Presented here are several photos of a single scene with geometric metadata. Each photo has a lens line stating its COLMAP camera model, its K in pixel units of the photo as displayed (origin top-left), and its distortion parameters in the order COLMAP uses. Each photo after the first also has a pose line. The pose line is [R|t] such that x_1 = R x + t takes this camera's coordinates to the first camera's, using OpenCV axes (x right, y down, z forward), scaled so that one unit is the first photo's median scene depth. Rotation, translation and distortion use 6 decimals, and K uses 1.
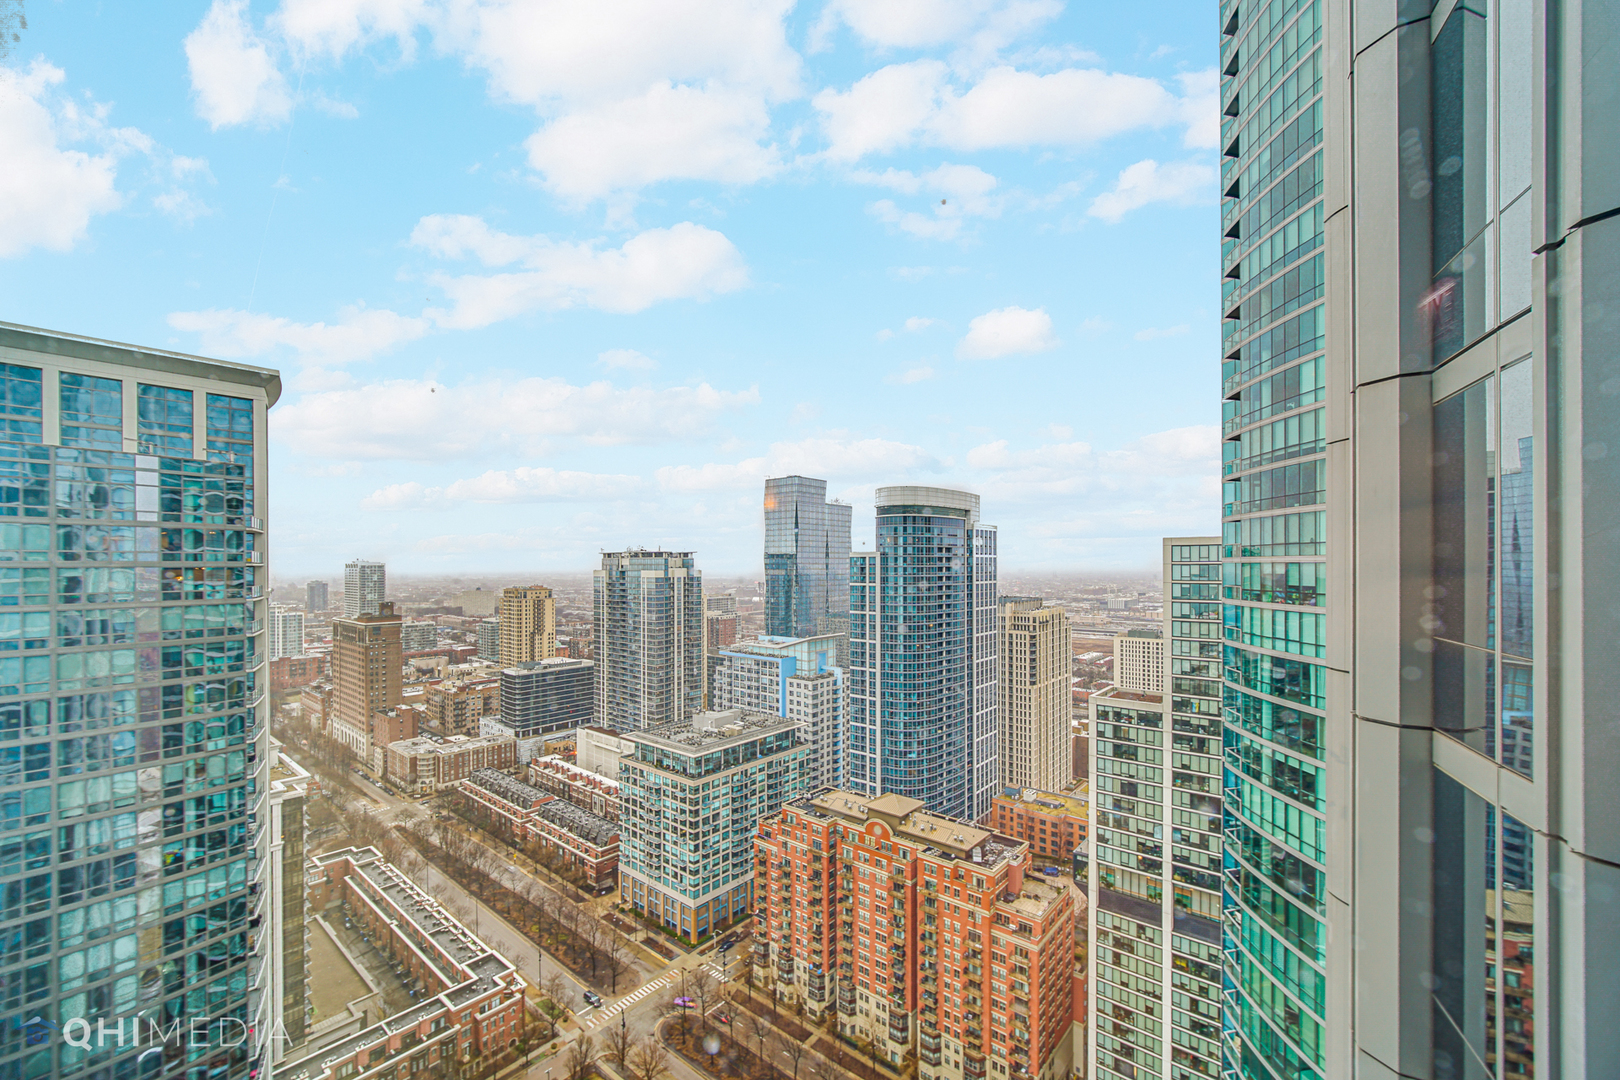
lens RADIAL K [[656.1, 0, 814.3], [0, 656.1, 543.6], [0, 0, 1]] dist [-0.000525, 0.000084]
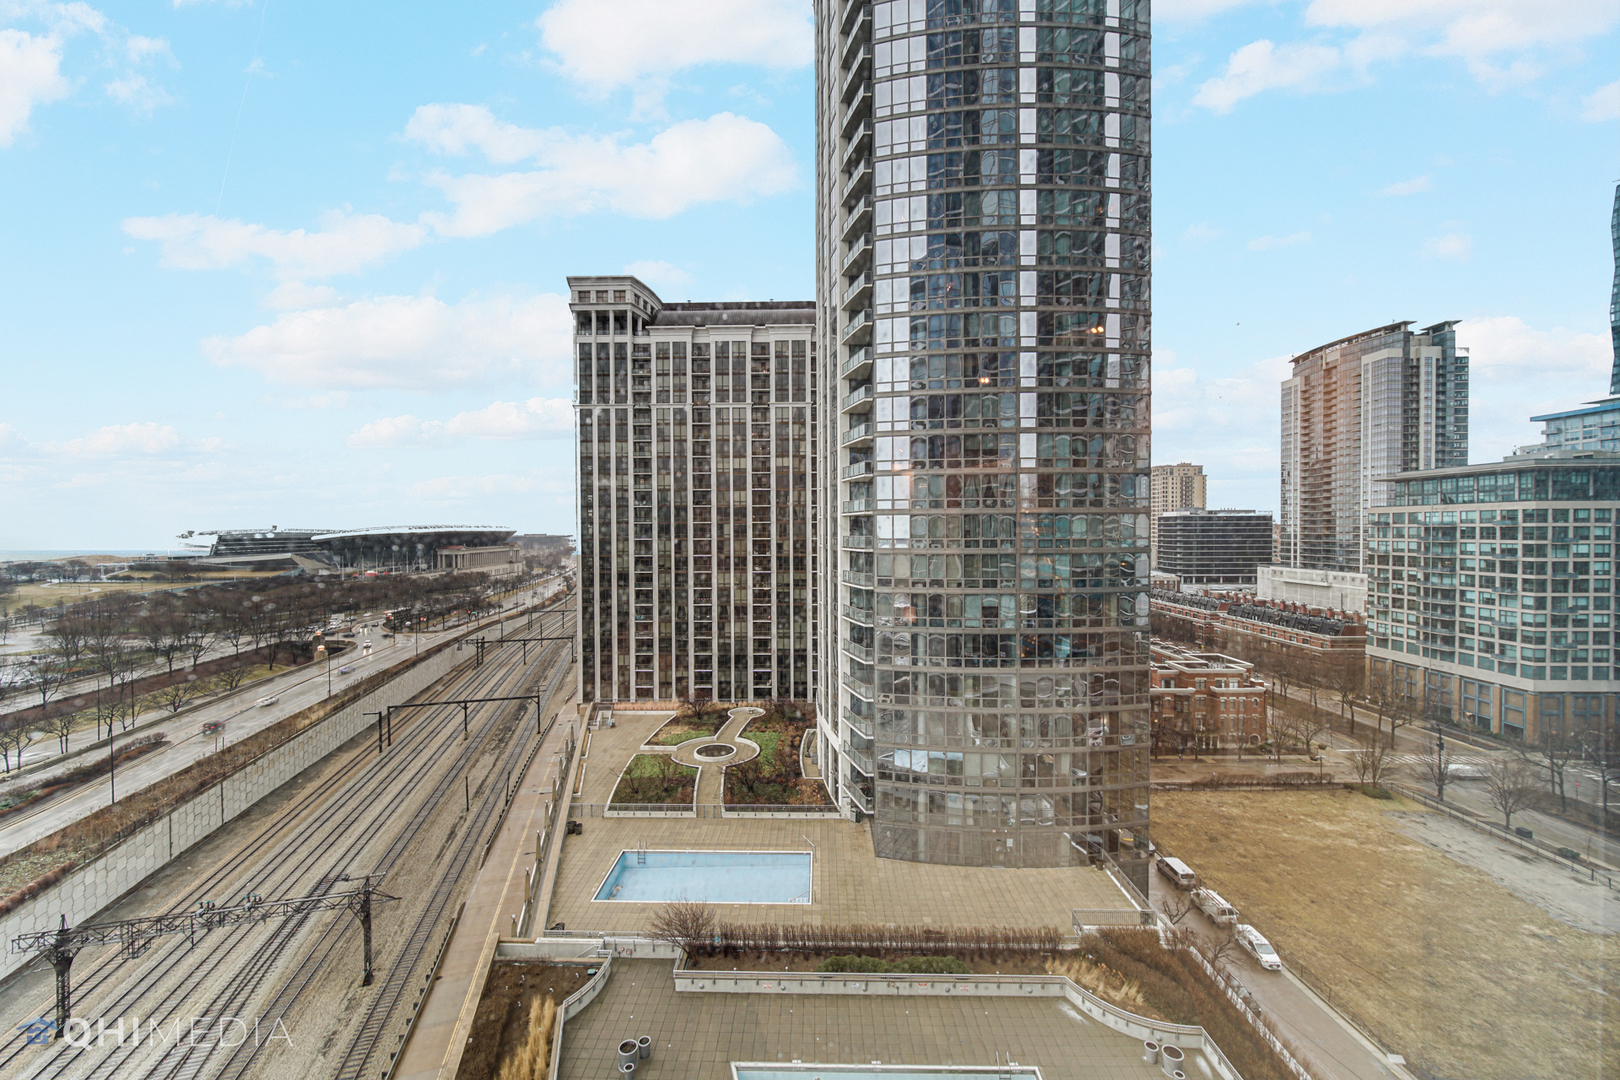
lens RADIAL K [[640.5, 0, 800.9], [0, 640.5, 538.9], [0, 0, 1]] dist [-0.002812, 0.000319]
pose [[0.629322, 0.009778, -0.777083, -0.147940], [0.004965, 0.999850, 0.016602, 0.382144], [0.777129, -0.014306, 0.629179, 0.019395]]
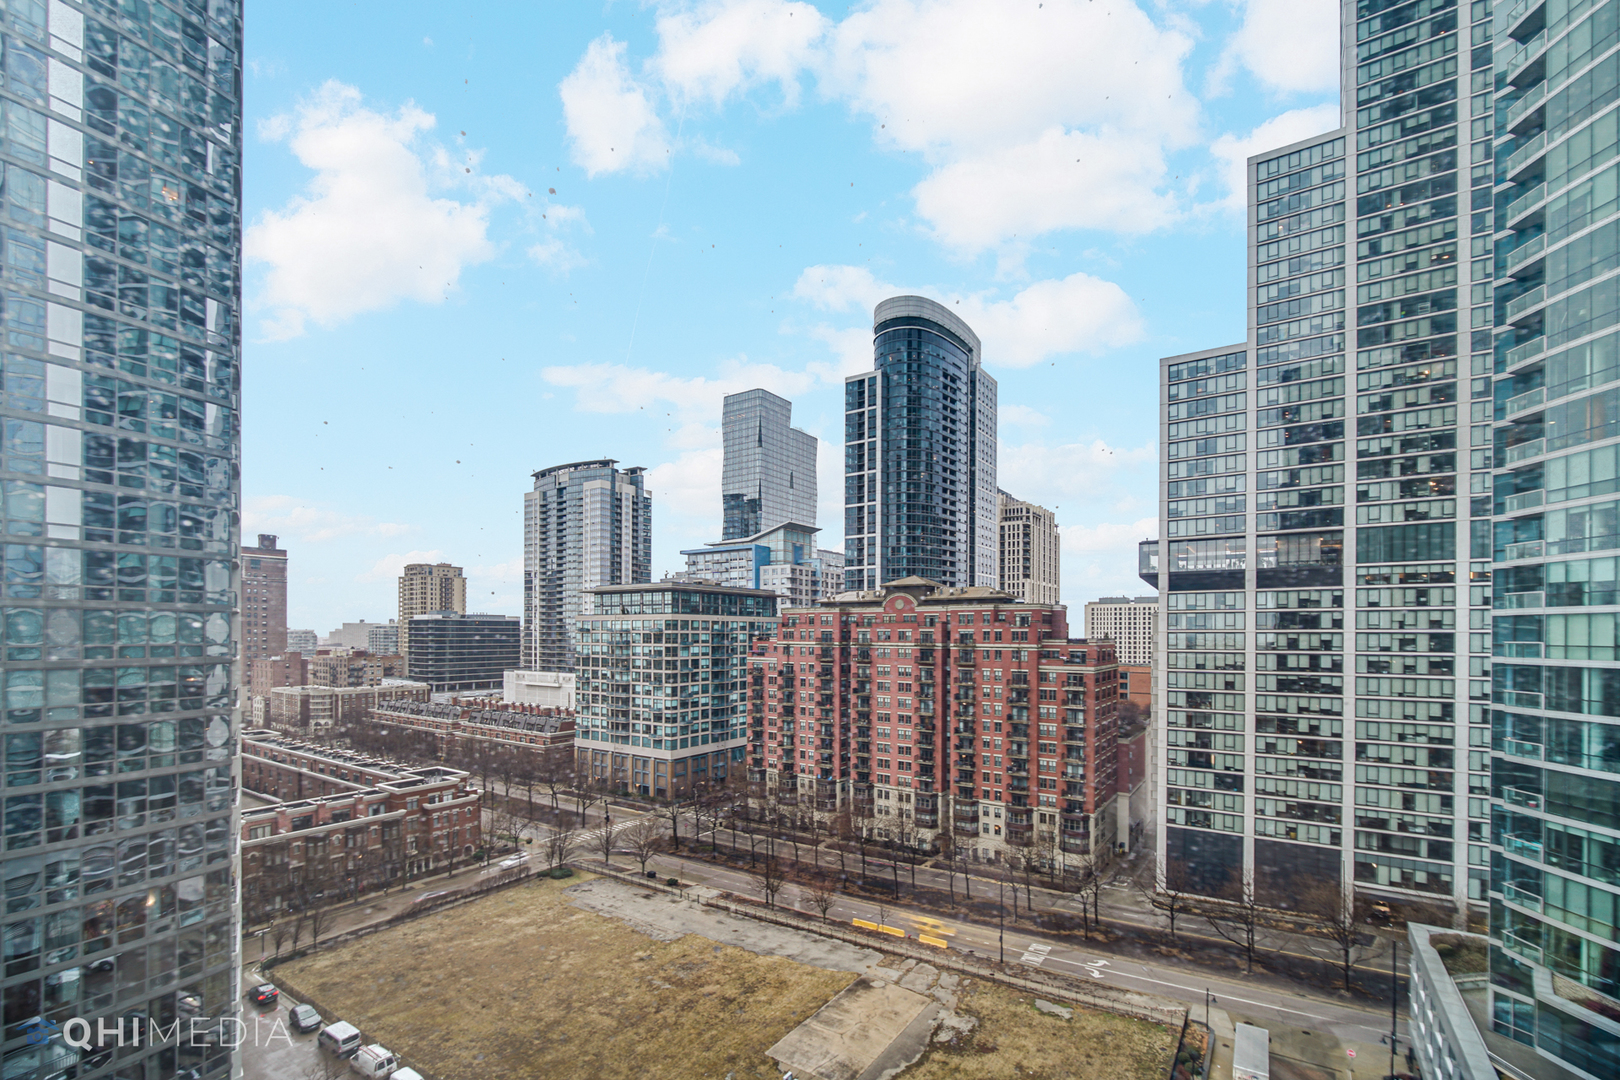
lens RADIAL K [[703.7, 0, 807.0], [0, 703.7, 630.9], [0, 0, 1]] dist [-0.001035, 0.000020]
pose [[0.994643, 0.005140, 0.103243, -0.100588], [-0.004916, 0.999985, -0.002423, 0.382404], [-0.103254, 0.001902, 0.994653, 0.056956]]
